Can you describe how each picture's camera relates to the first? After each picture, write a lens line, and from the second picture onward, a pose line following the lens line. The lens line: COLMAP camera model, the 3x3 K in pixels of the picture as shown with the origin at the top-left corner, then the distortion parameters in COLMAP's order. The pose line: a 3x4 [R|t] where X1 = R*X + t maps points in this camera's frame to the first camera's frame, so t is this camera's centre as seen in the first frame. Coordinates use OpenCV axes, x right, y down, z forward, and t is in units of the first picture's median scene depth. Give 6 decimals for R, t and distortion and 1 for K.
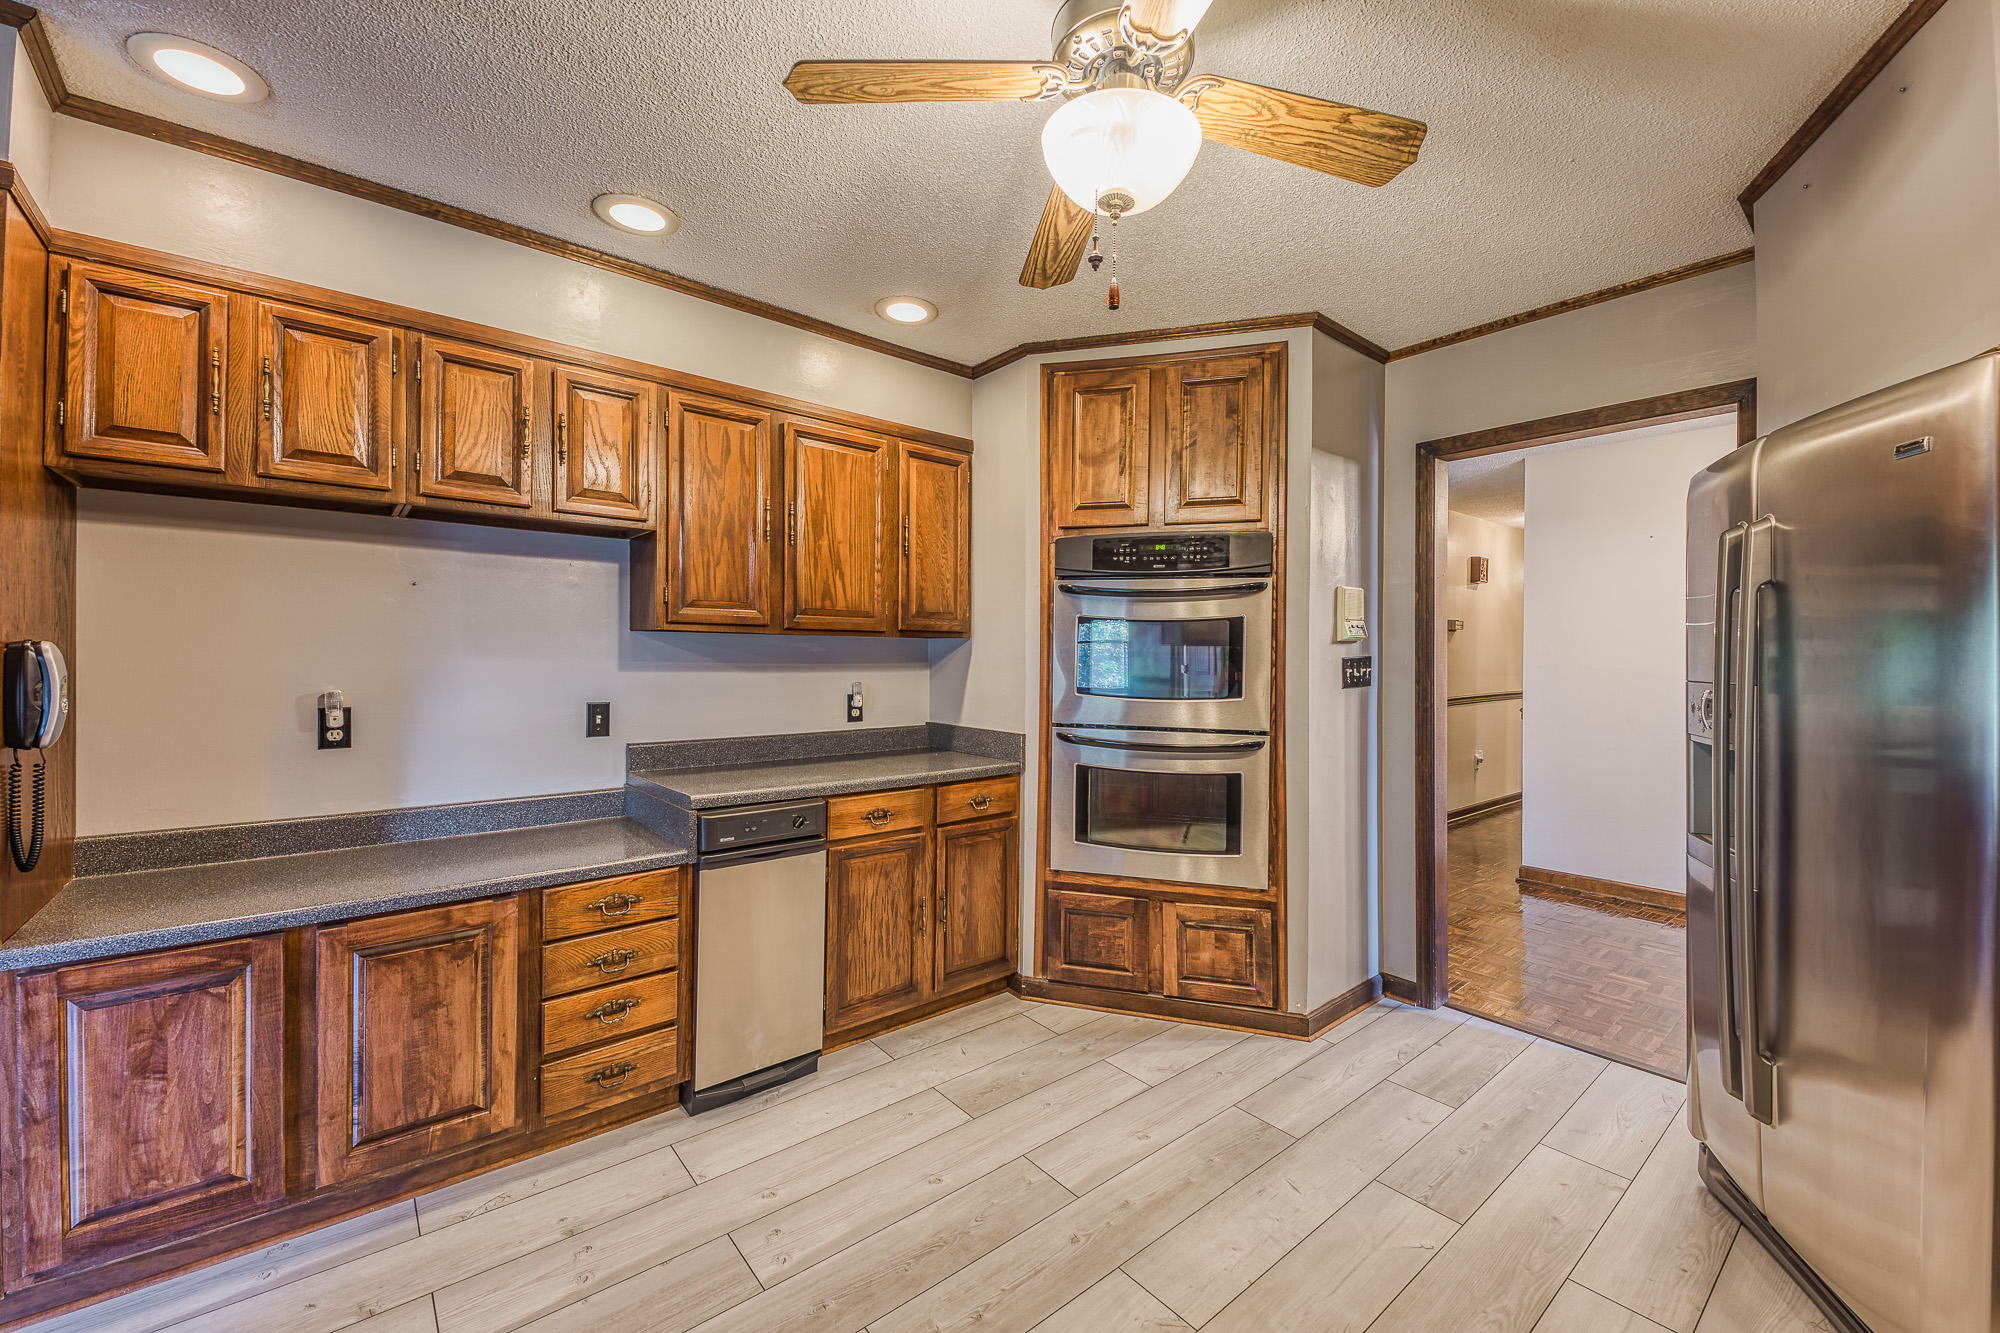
lens RADIAL K [[796.7, 0, 1013.4], [0, 796.7, 661.6], [0, 0, 1]] dist [0.035265, -0.015379]
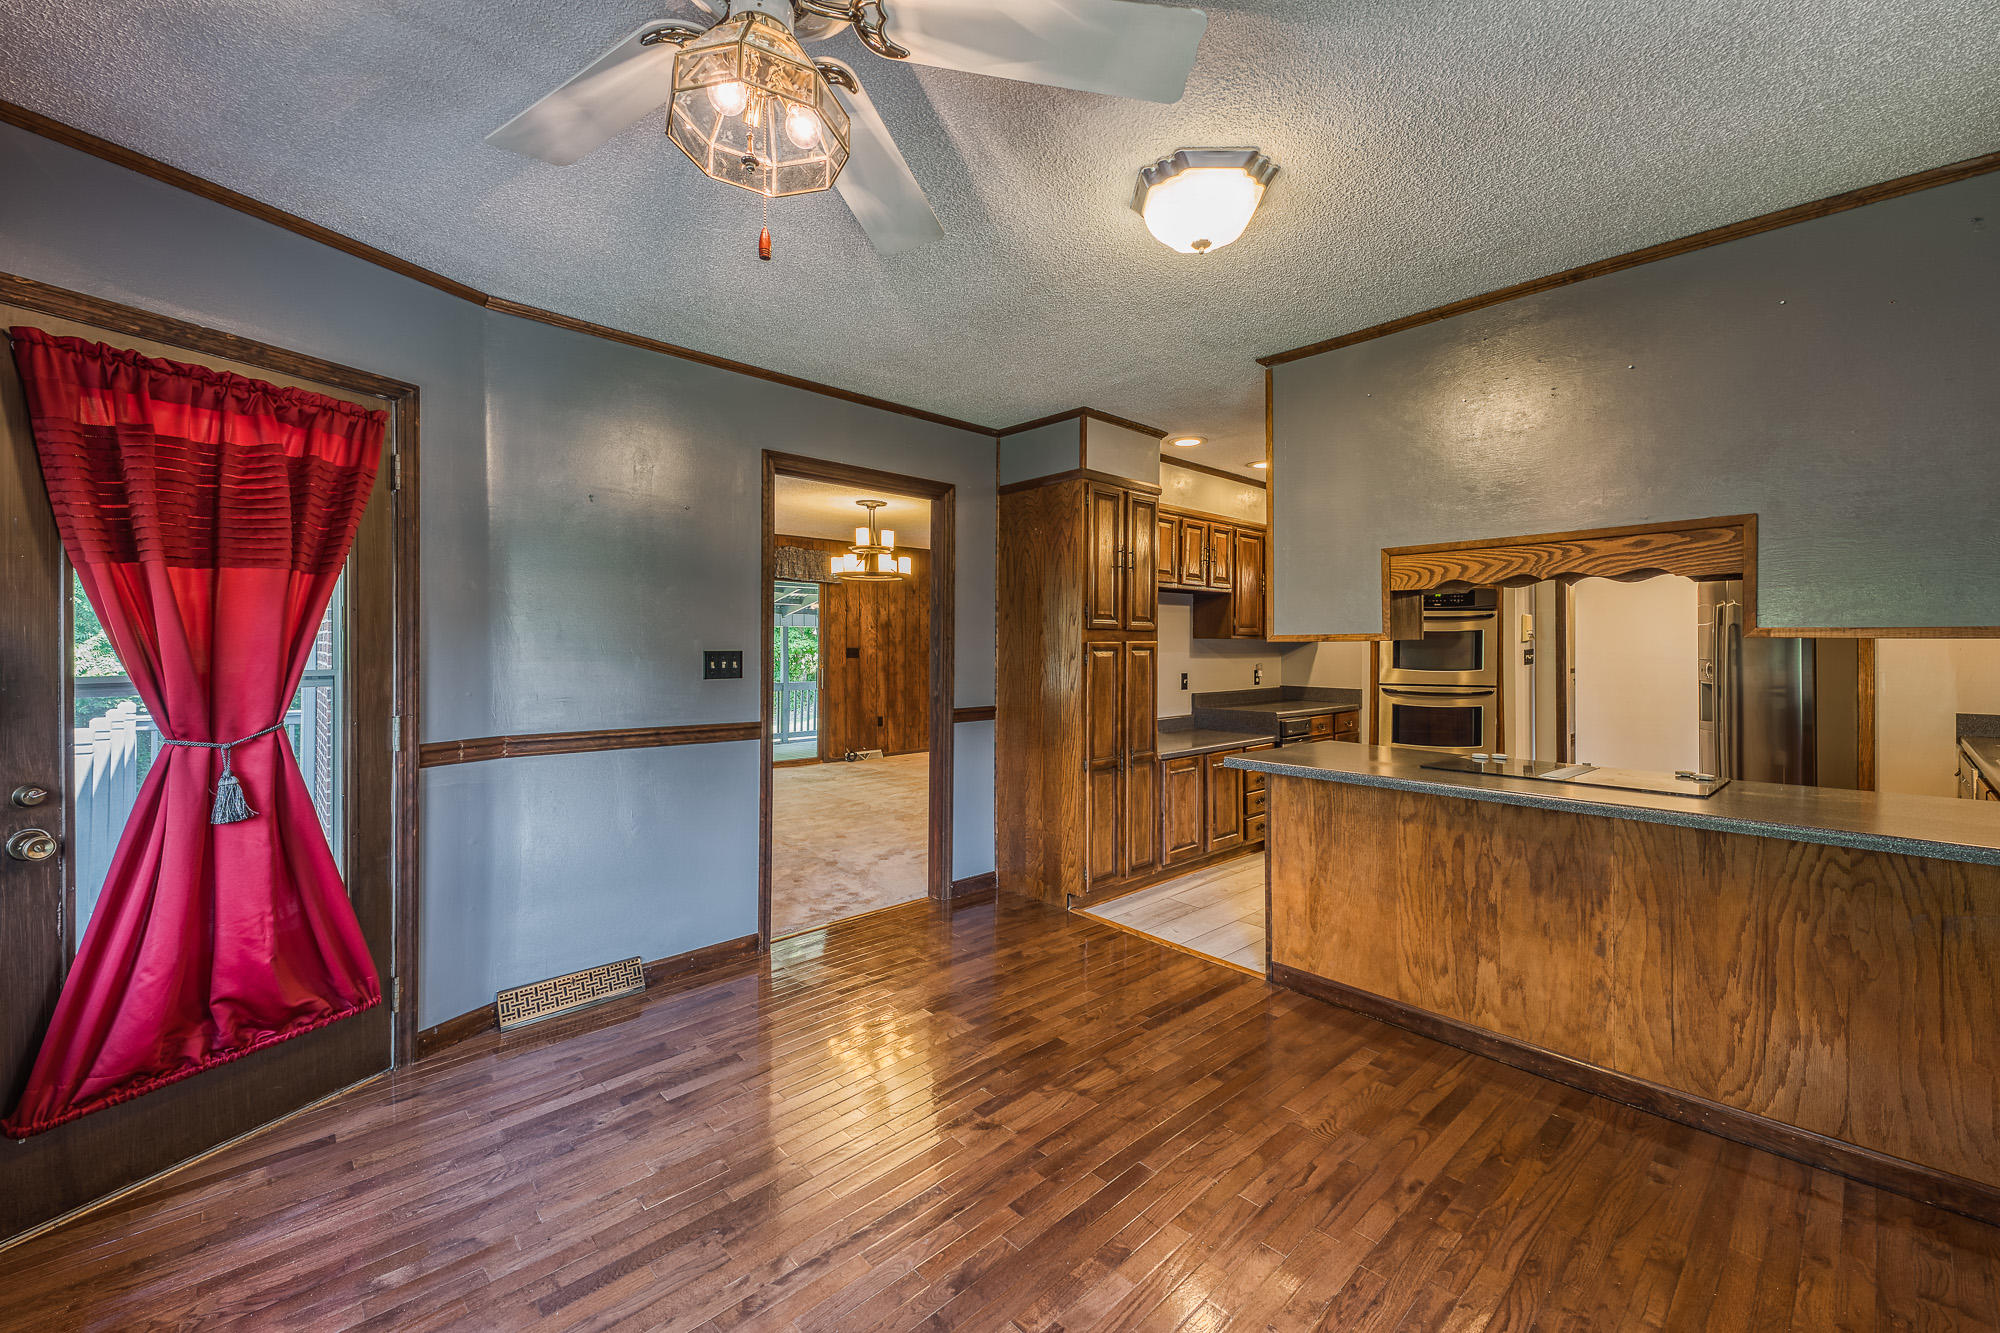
lens RADIAL K [[791.7, 0, 1005.4], [0, 791.7, 645.4], [0, 0, 1]] dist [0.037613, -0.015341]
pose [[0.998809, -0.005101, 0.048521, -1.005066], [0.005381, 0.999970, -0.005641, -0.011372], [-0.048491, 0.005896, 0.998806, -0.962176]]
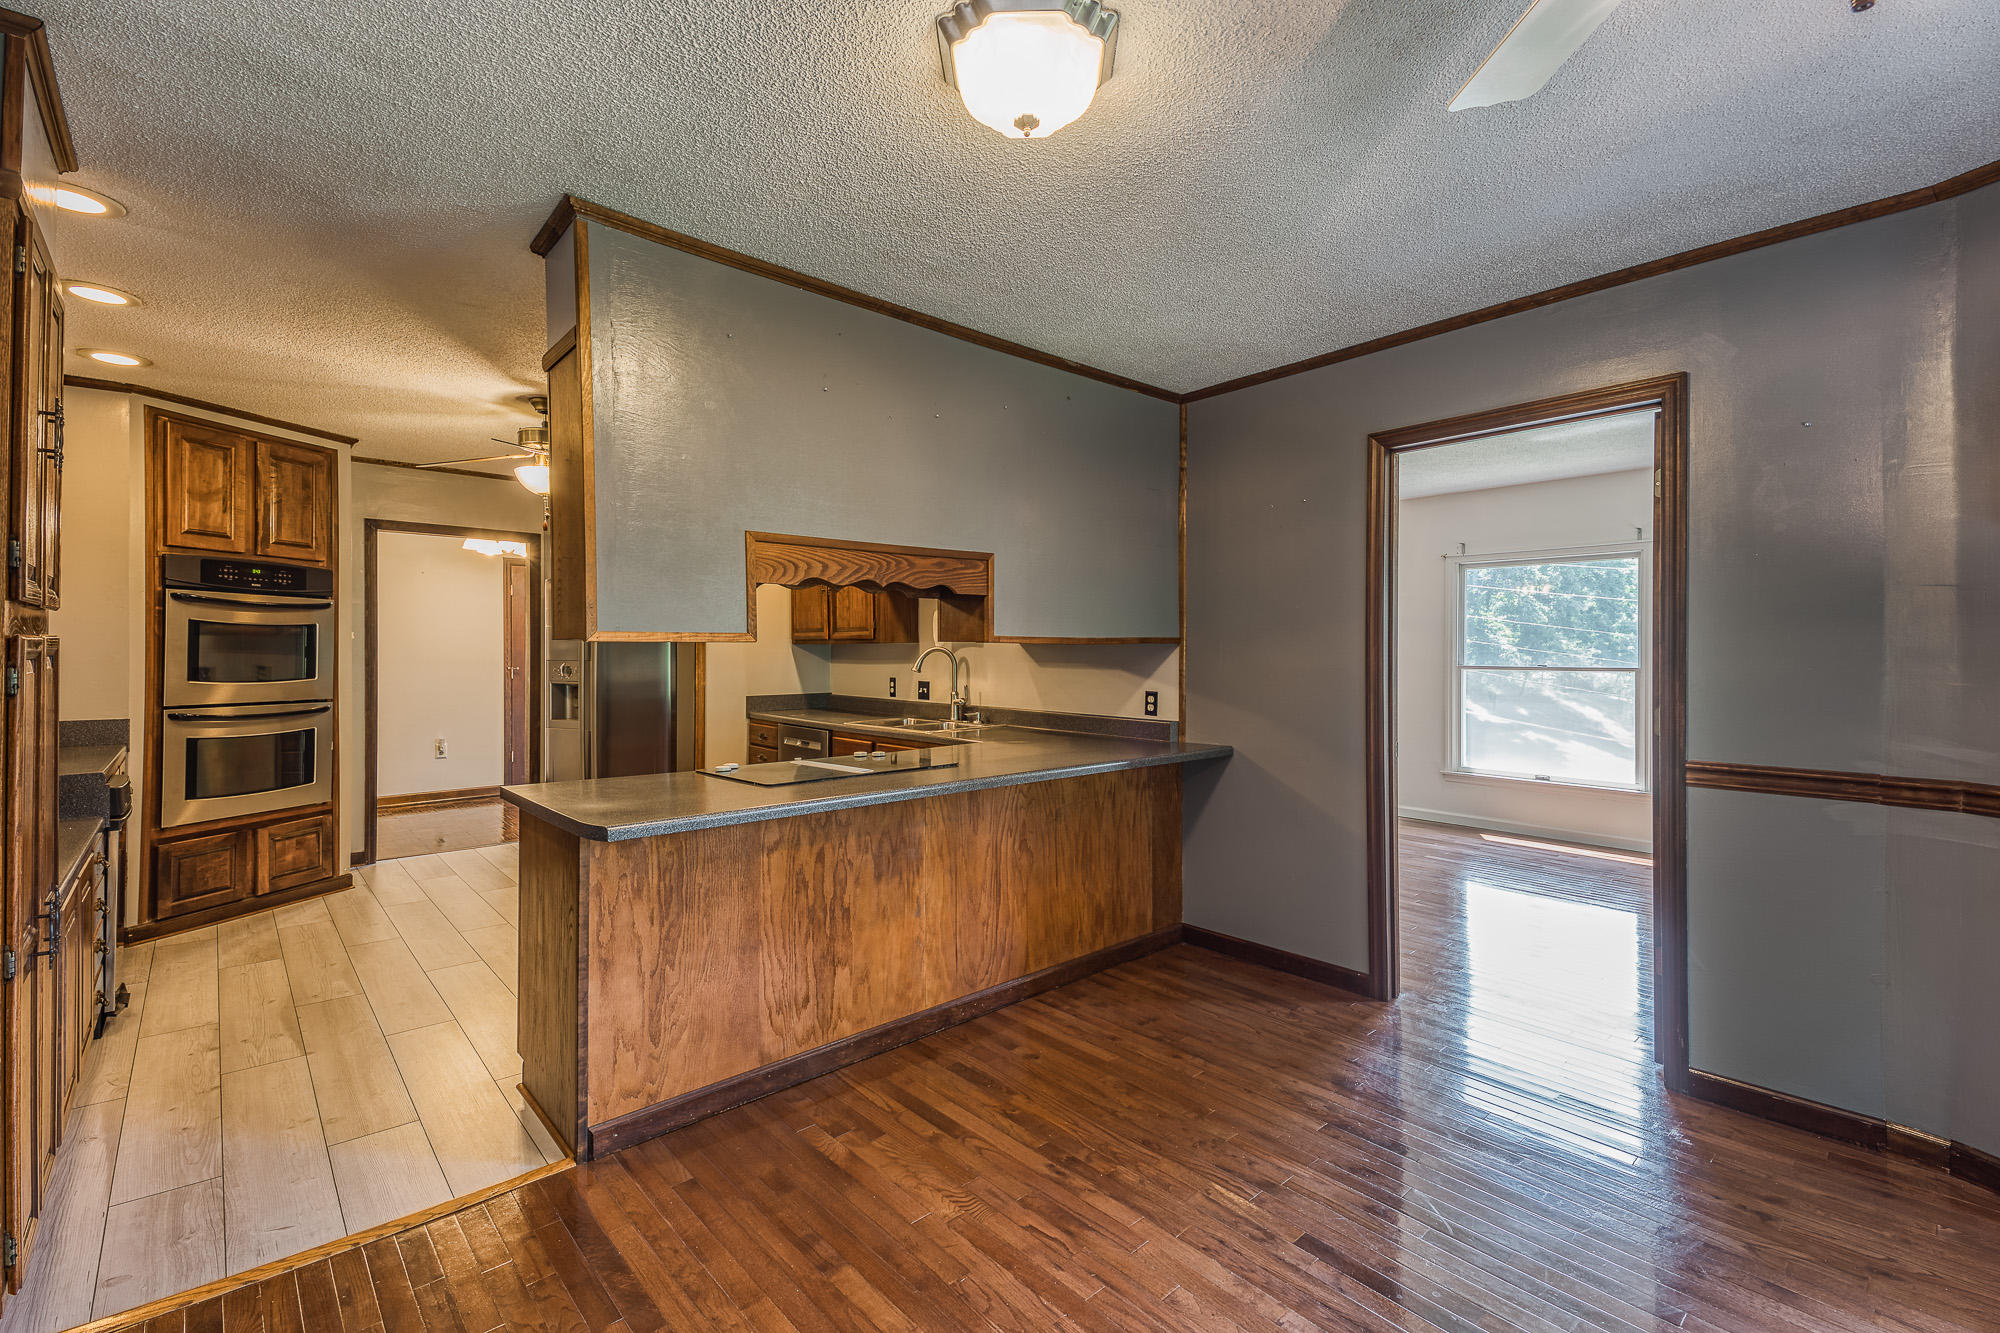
lens RADIAL K [[869.3, 0, 1001.5], [0, 869.3, 646.2], [0, 0, 1]] dist [0.051795, -0.021782]
pose [[-0.029217, -0.003077, 0.999568, -1.392525], [0.000840, 0.999995, 0.003103, -0.018096], [-0.999573, 0.000930, -0.029215, -0.238342]]
